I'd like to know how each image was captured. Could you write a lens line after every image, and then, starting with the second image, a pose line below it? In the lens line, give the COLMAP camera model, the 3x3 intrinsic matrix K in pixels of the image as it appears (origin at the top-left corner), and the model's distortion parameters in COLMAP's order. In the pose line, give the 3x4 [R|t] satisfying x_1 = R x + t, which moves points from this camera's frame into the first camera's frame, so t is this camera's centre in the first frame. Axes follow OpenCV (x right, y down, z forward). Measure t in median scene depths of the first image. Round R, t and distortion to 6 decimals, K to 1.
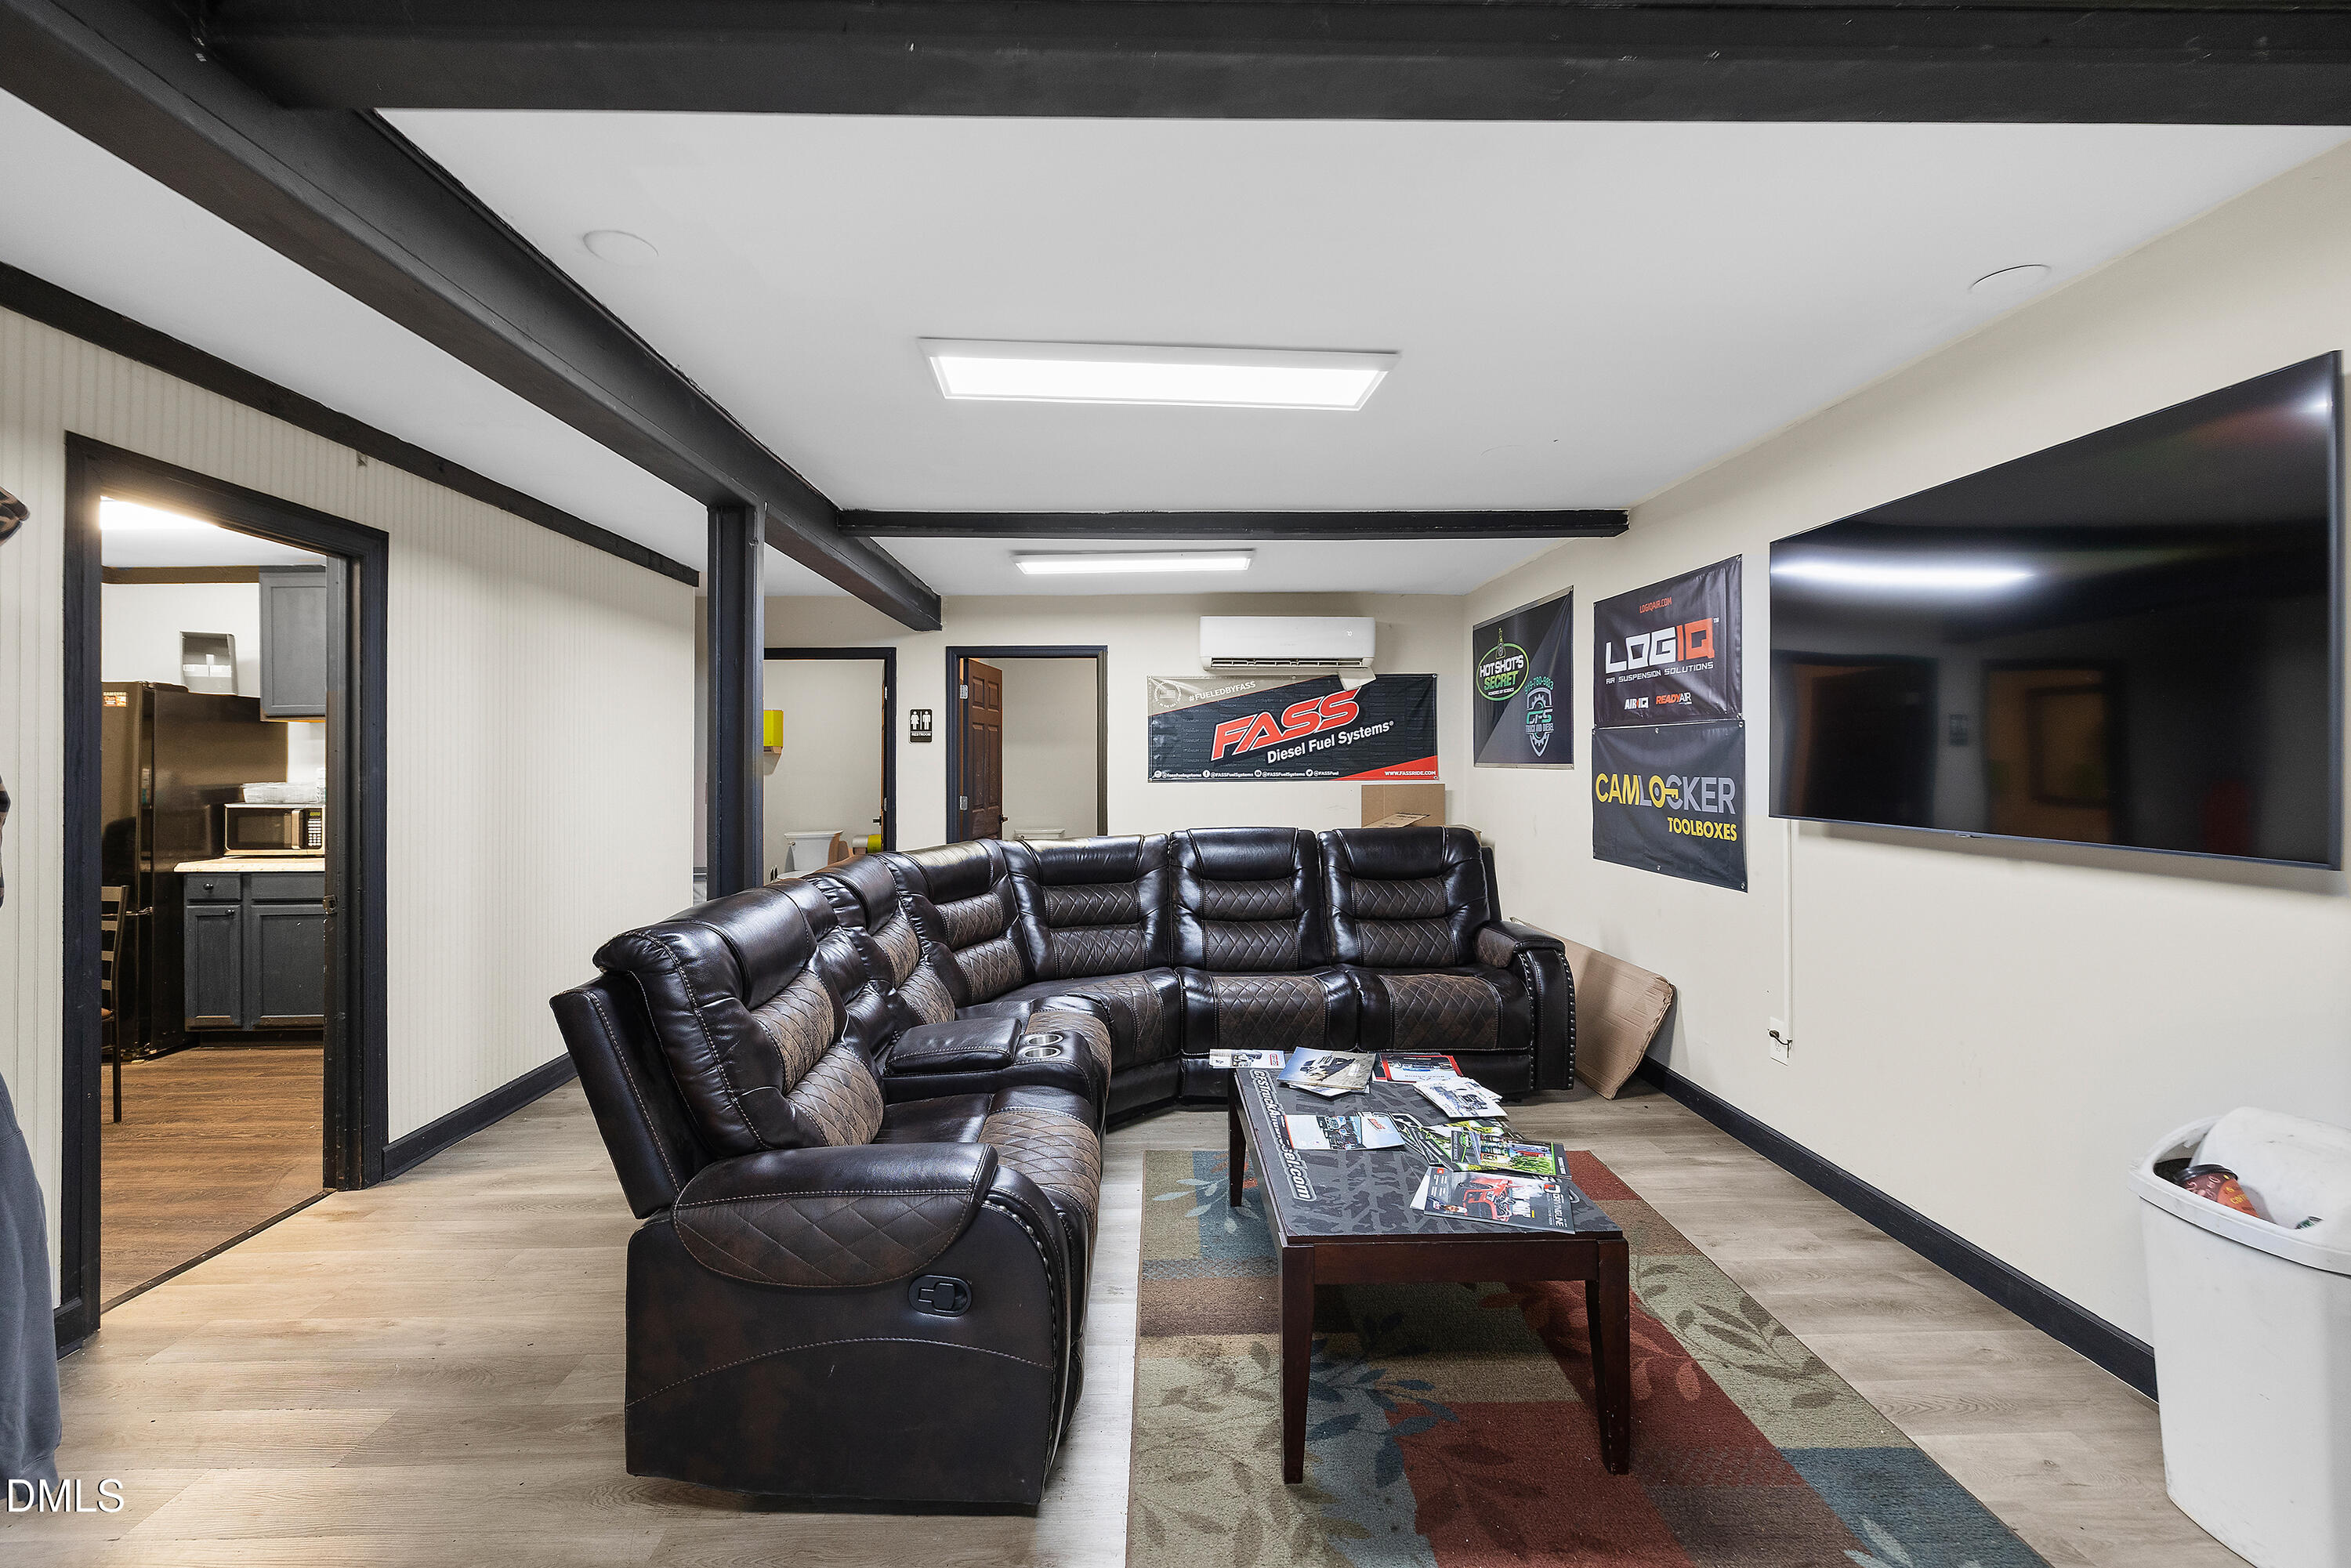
lens RADIAL K [[1011.7, 0, 1157.9], [0, 1011.7, 749.1], [0, 0, 1]] dist [0.001336, 0.000373]
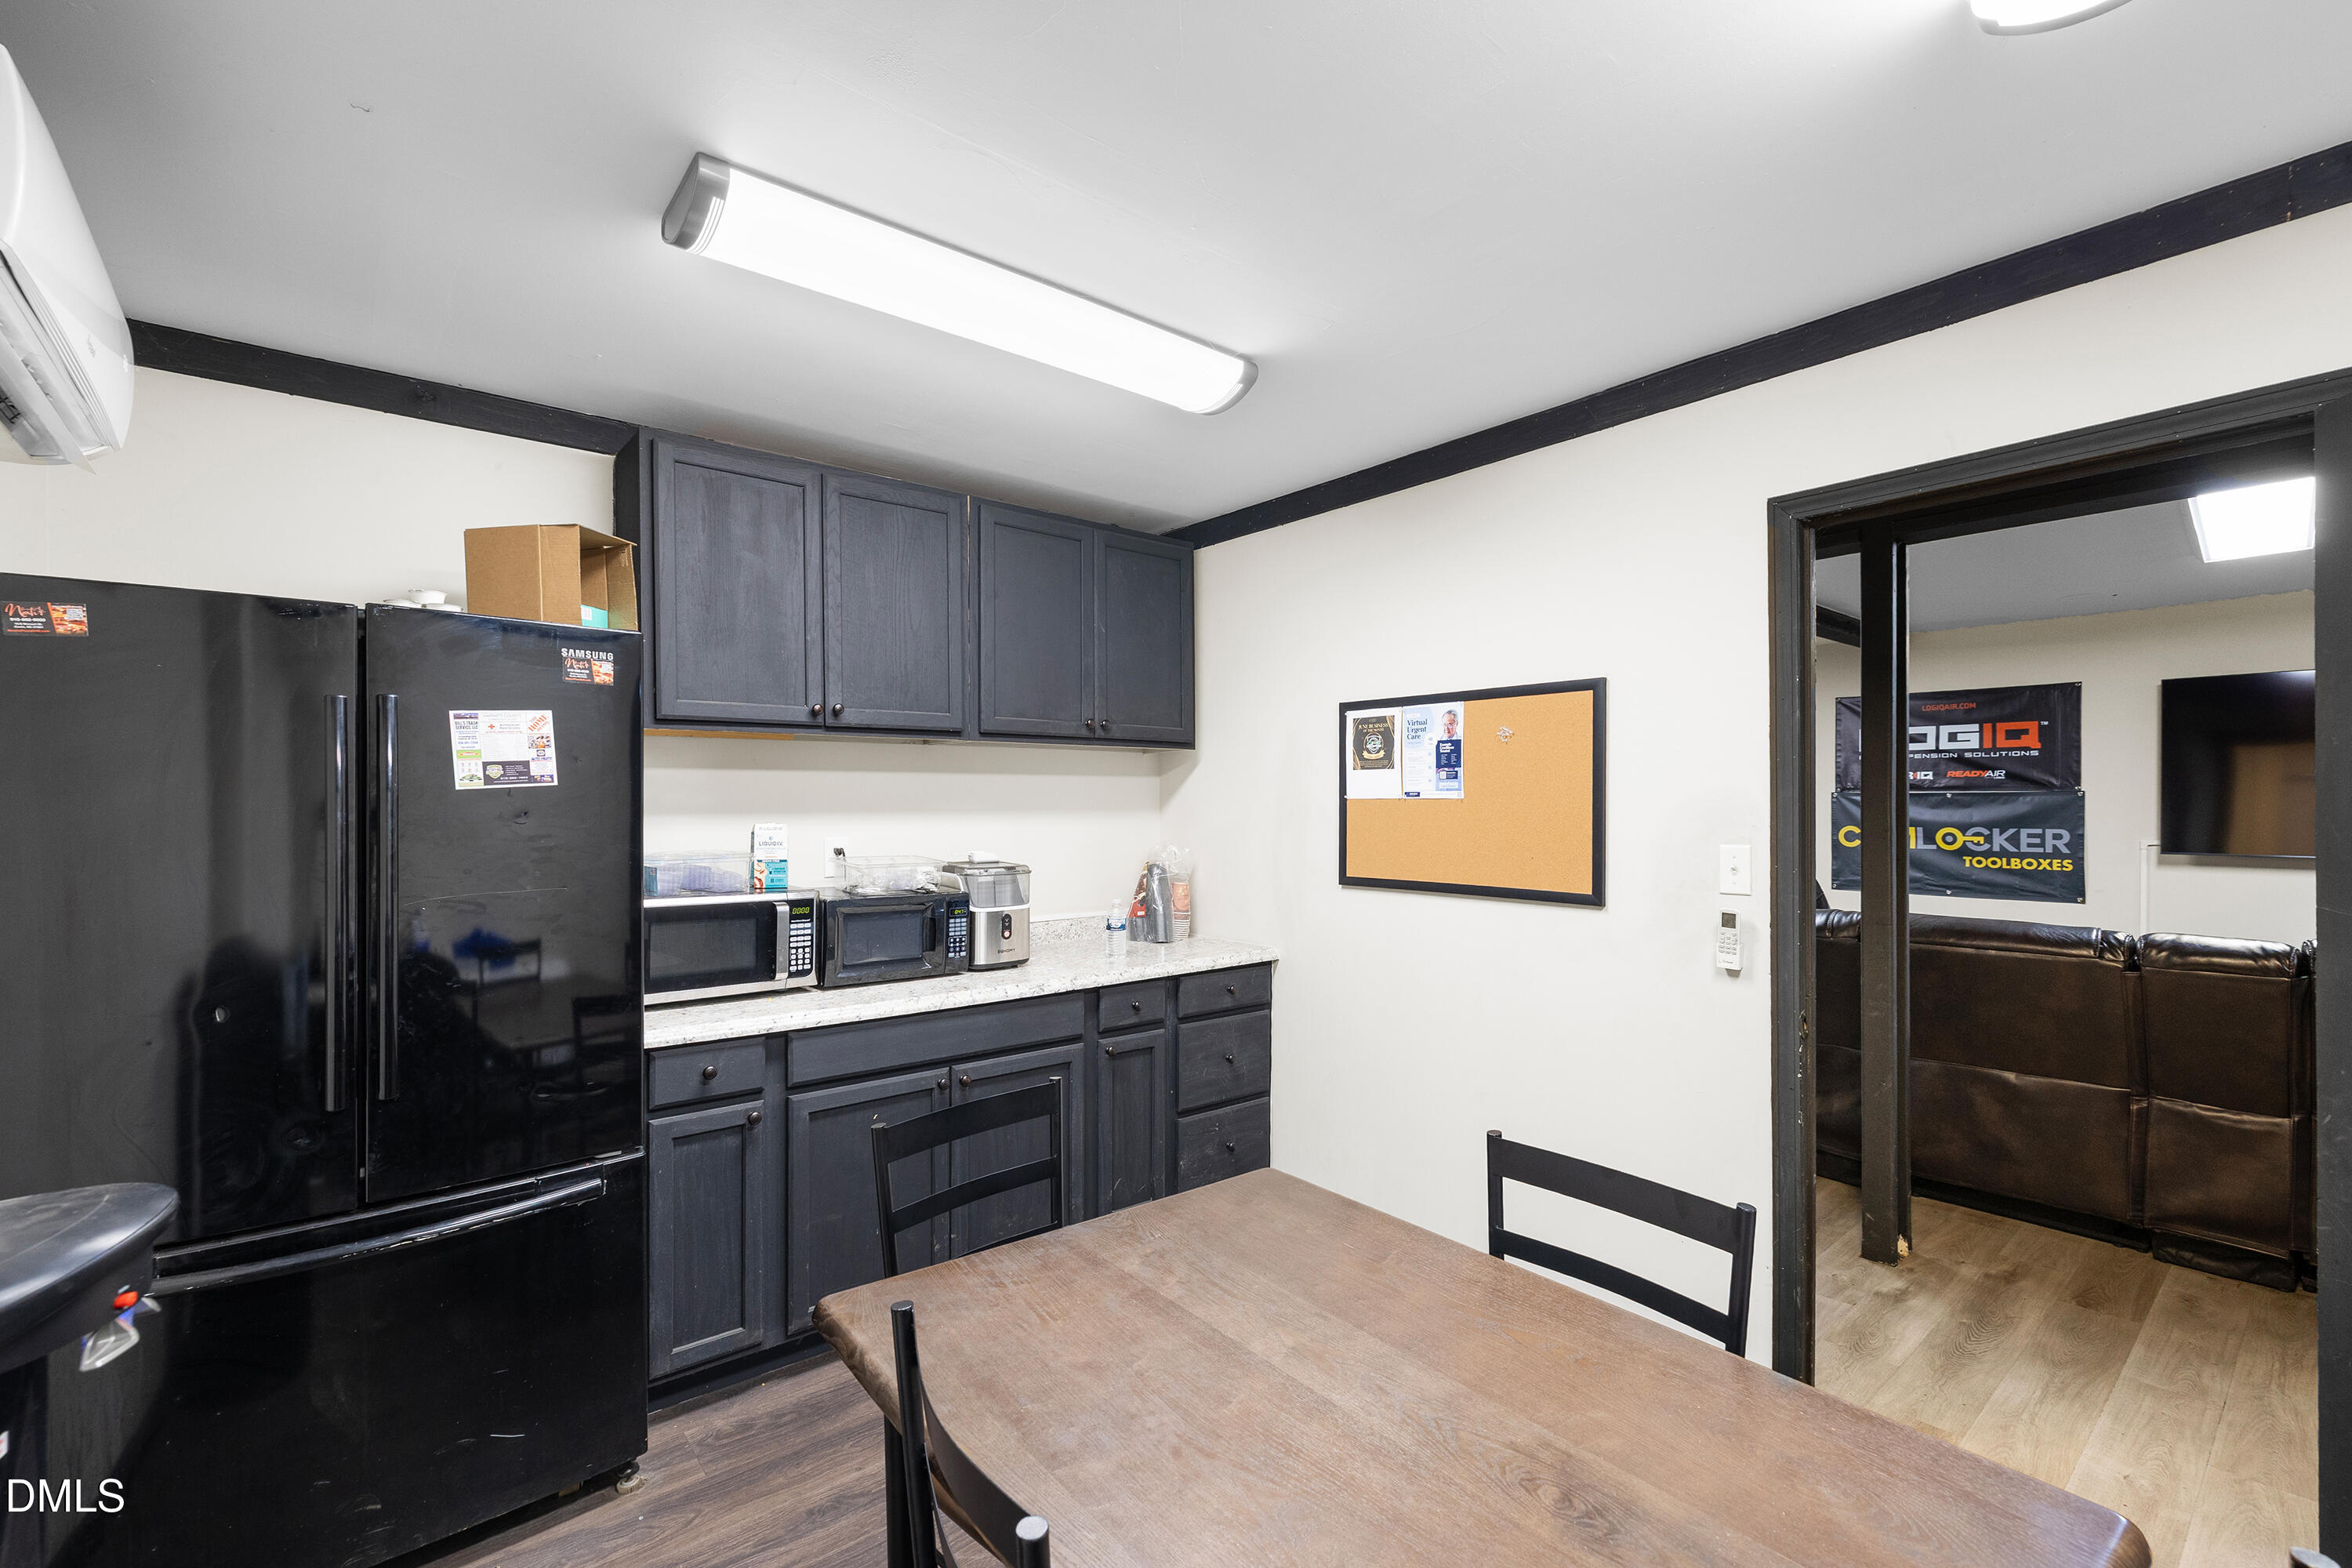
lens RADIAL K [[1012.2, 0, 1171.8], [0, 1012.2, 803.1], [0, 0, 1]] dist [0.001336, 0.000373]
pose [[0.782042, 0.010367, 0.623140, -1.048494], [-0.012557, 0.999921, -0.000877, 0.005791], [-0.623100, -0.007139, 0.782110, 0.480388]]
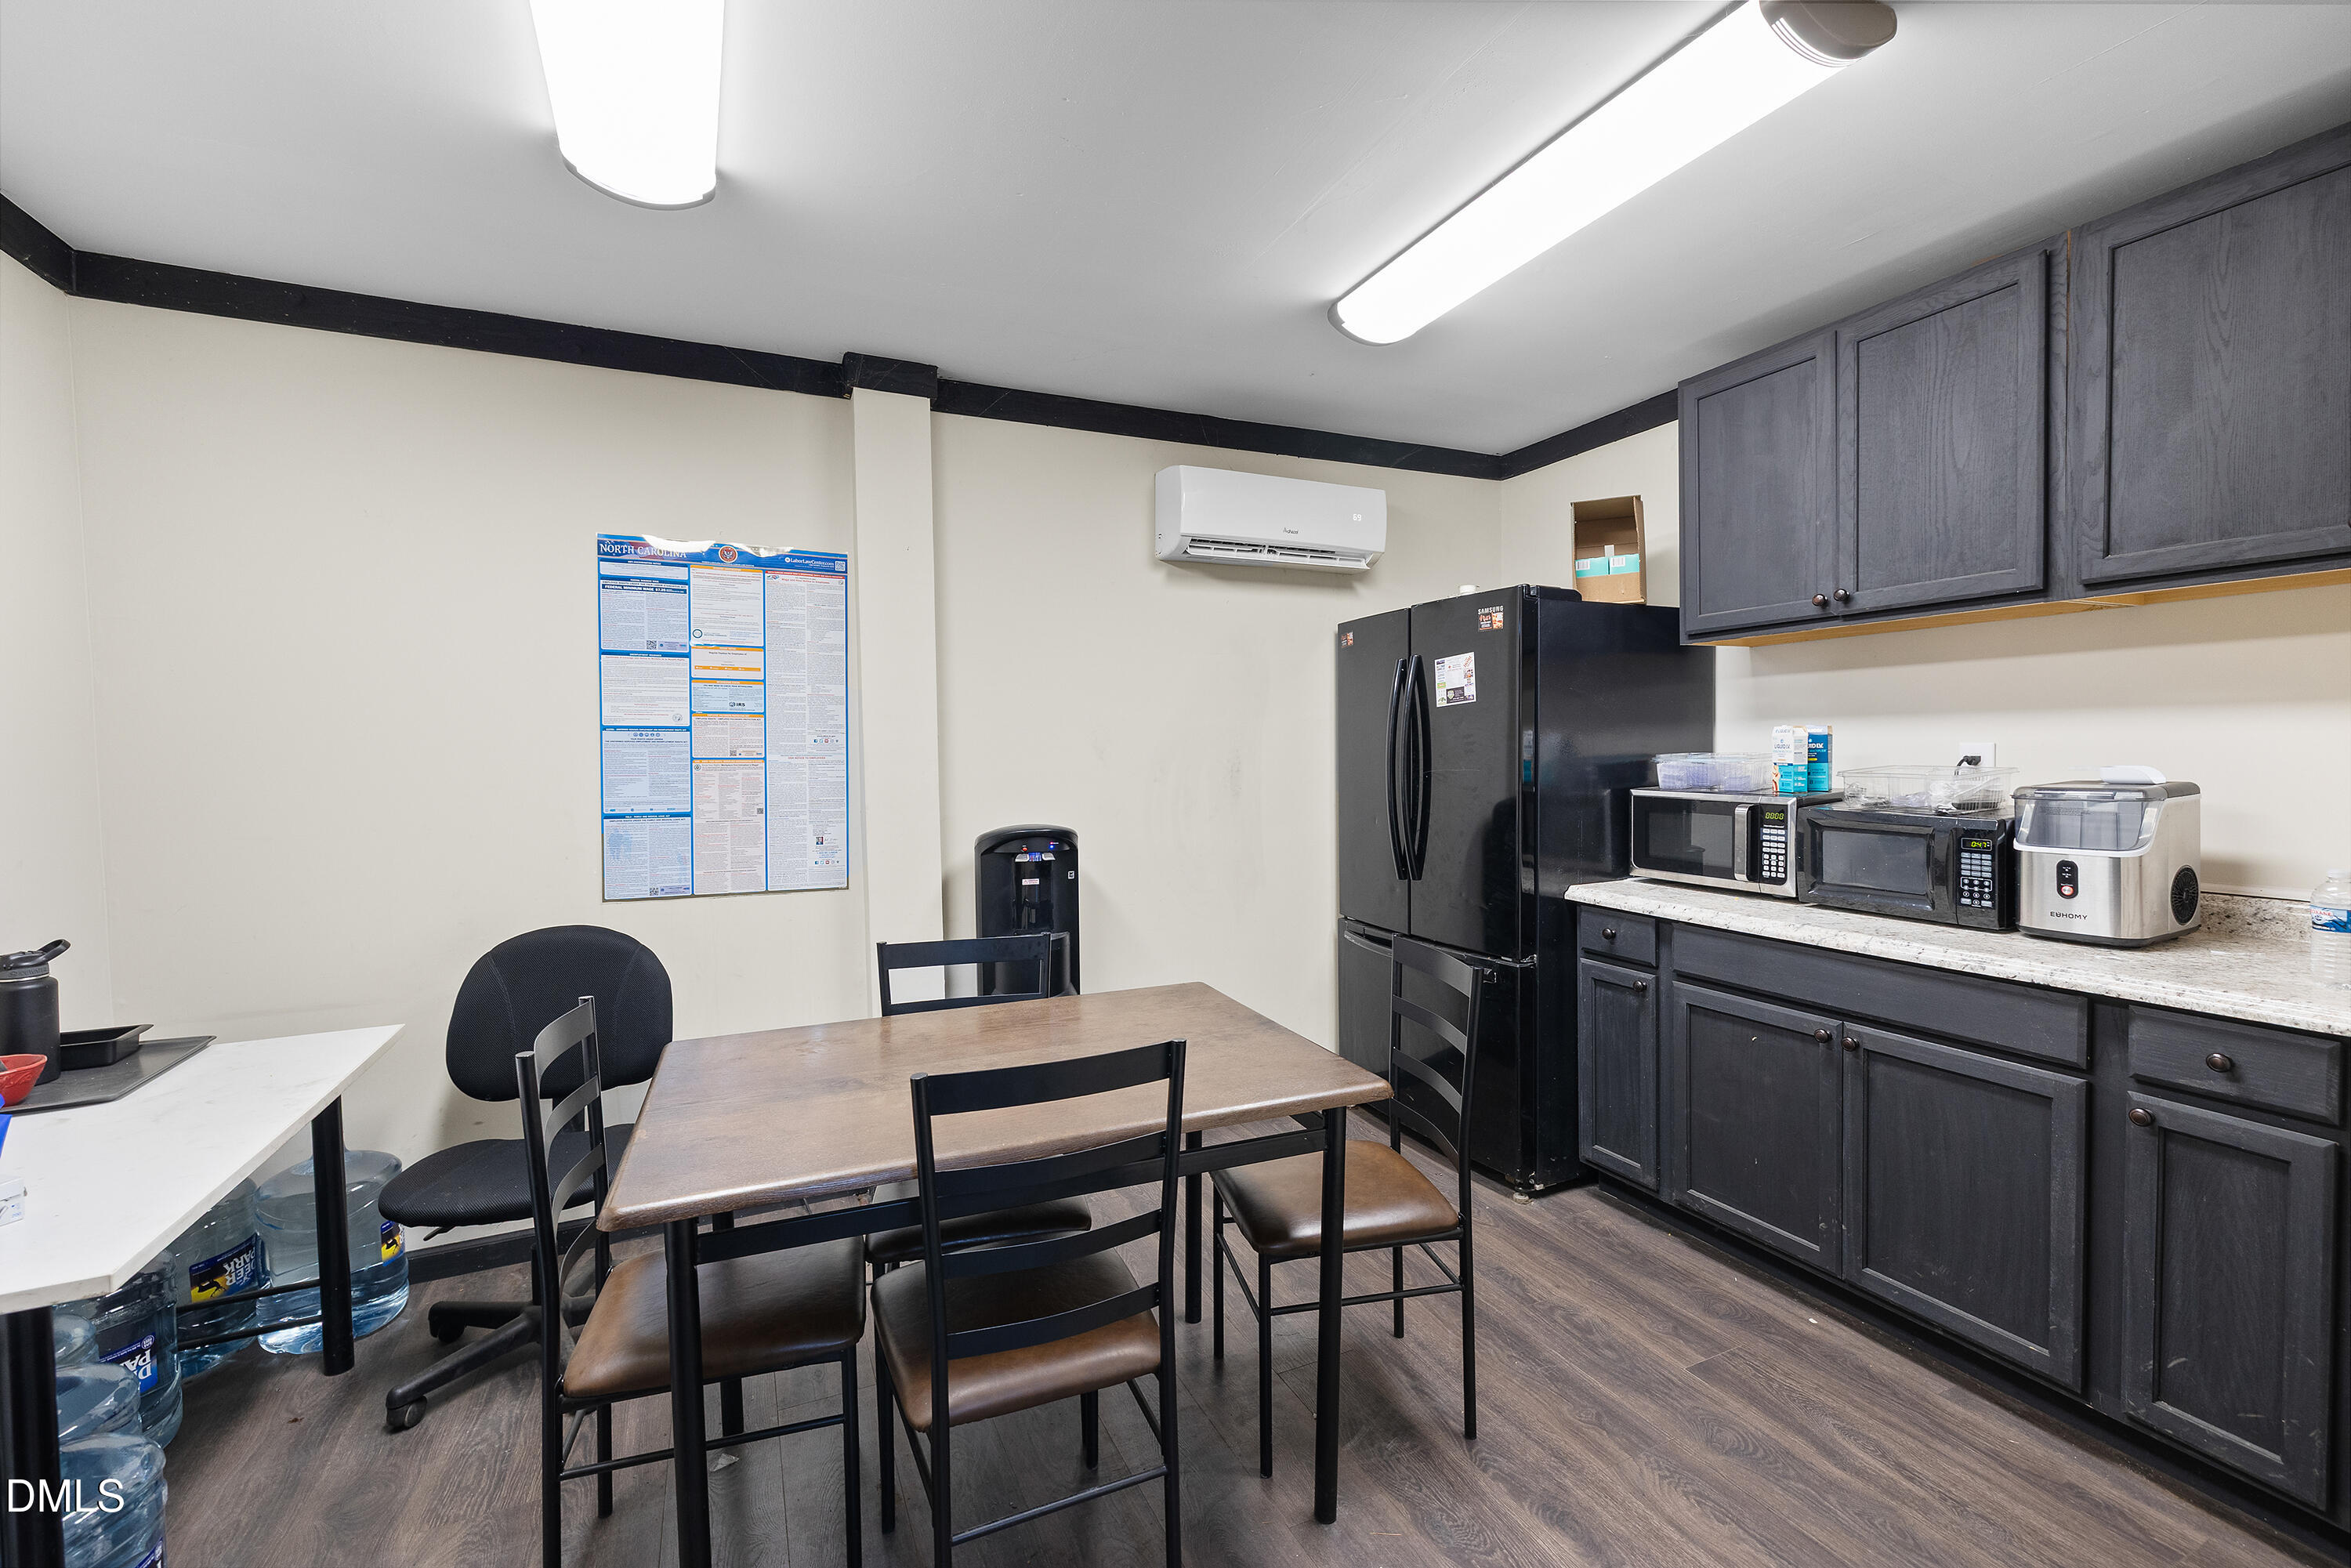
lens RADIAL K [[1011.7, 0, 1163.7], [0, 1011.7, 773.7], [0, 0, 1]] dist [0.001336, 0.000373]
pose [[0.396235, 0.032637, -0.917569, -0.503393], [0.021862, 0.998749, 0.044965, 0.013391], [0.917889, -0.037877, 0.395026, 0.534261]]
